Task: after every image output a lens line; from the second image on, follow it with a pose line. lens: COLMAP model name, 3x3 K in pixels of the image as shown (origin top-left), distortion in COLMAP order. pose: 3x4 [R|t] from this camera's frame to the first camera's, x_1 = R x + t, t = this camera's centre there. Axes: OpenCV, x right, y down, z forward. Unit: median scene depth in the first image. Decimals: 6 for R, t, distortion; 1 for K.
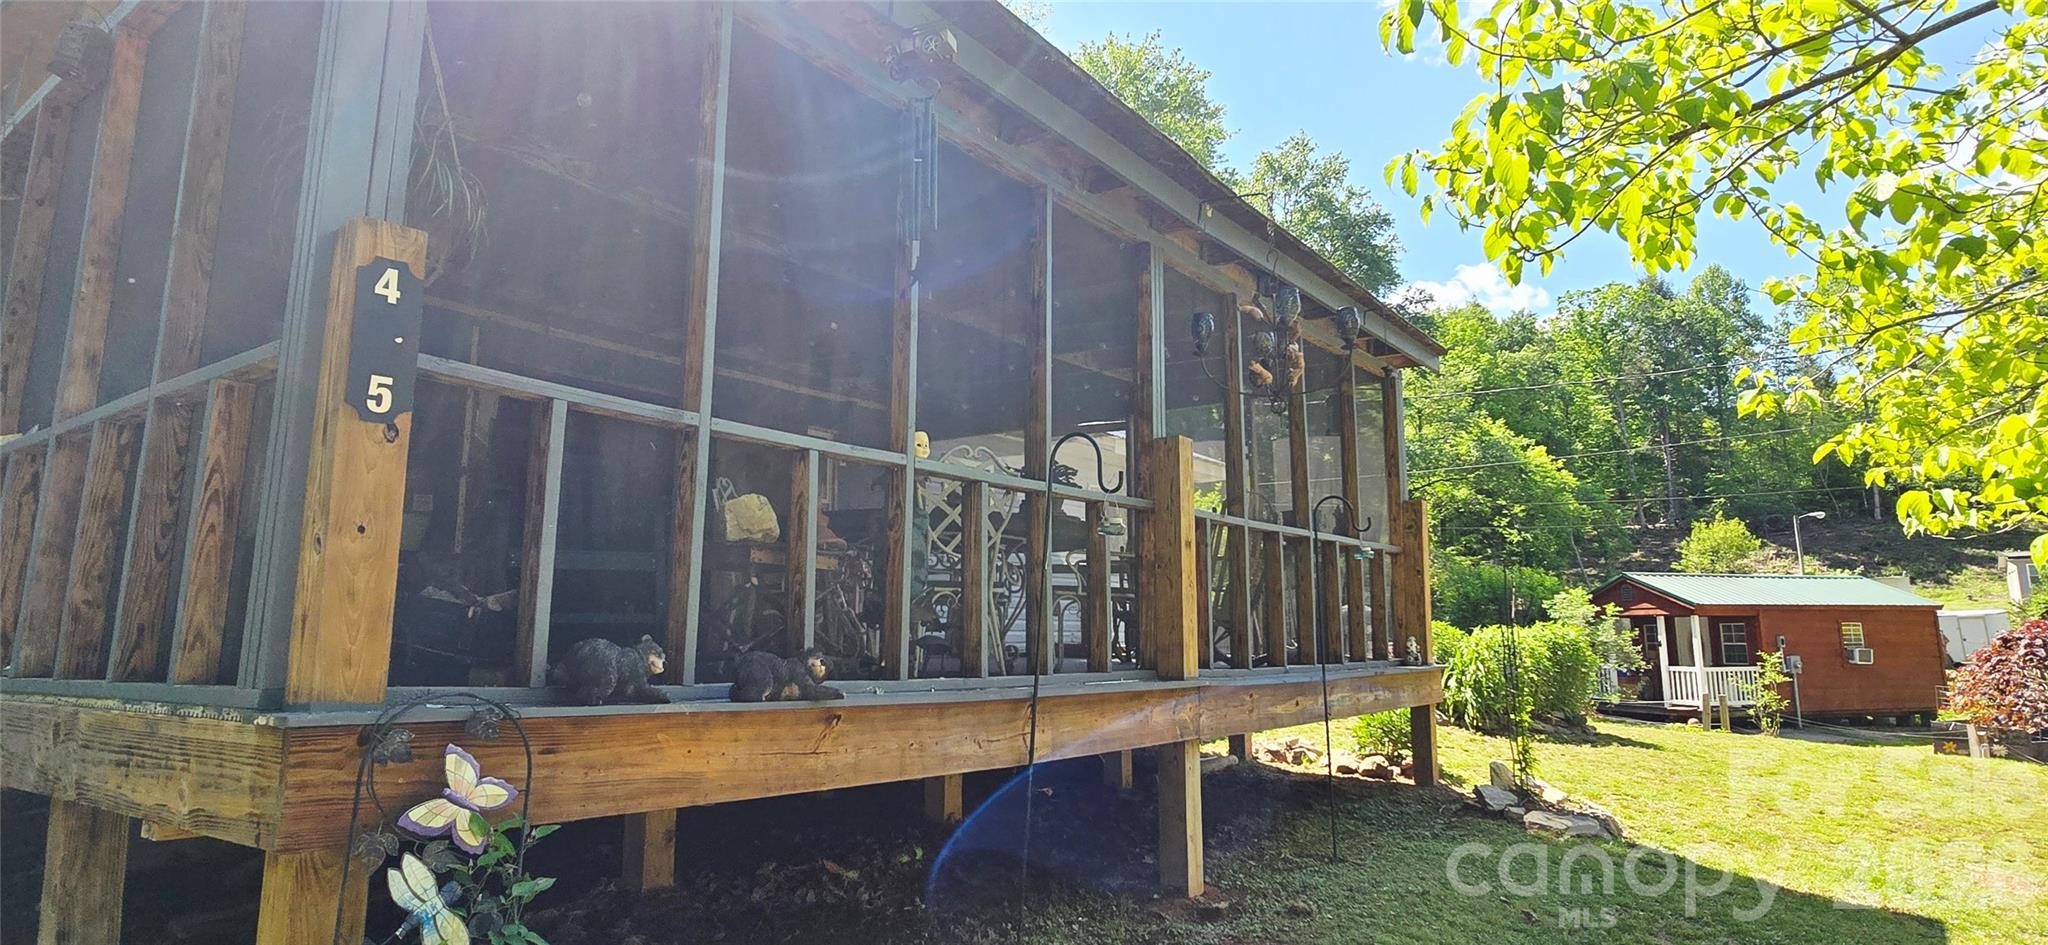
lens RADIAL K [[1041.3, 0, 1063.6], [0, 1041.3, 466.3], [0, 0, 1]] dist [0.000381, -0.000949]
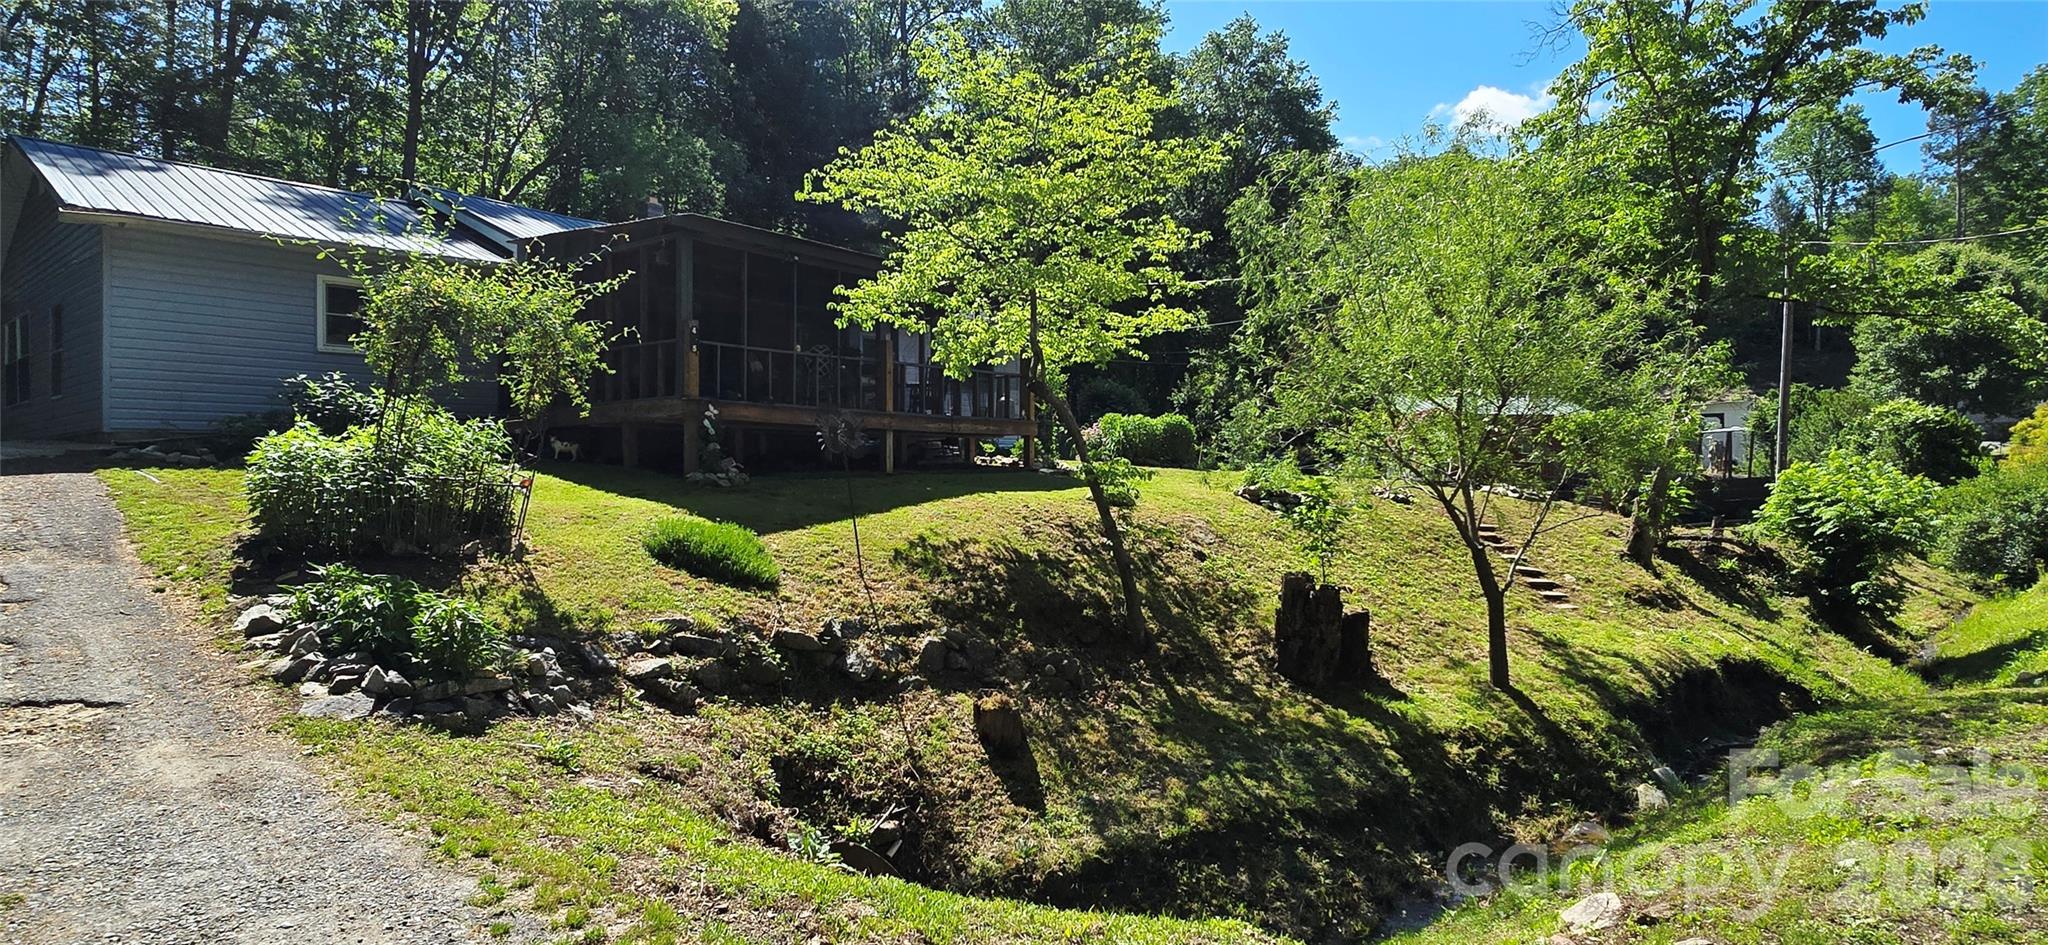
lens RADIAL K [[999.8, 0, 1024.0], [0, 999.8, 472.5], [0, 0, 1]] dist [0.000163, -0.000141]
pose [[0.996907, 0.007841, -0.078197, 0.049676], [0.005923, 0.984685, 0.174245, -0.010311], [0.078366, -0.174169, 0.981593, -0.134718]]
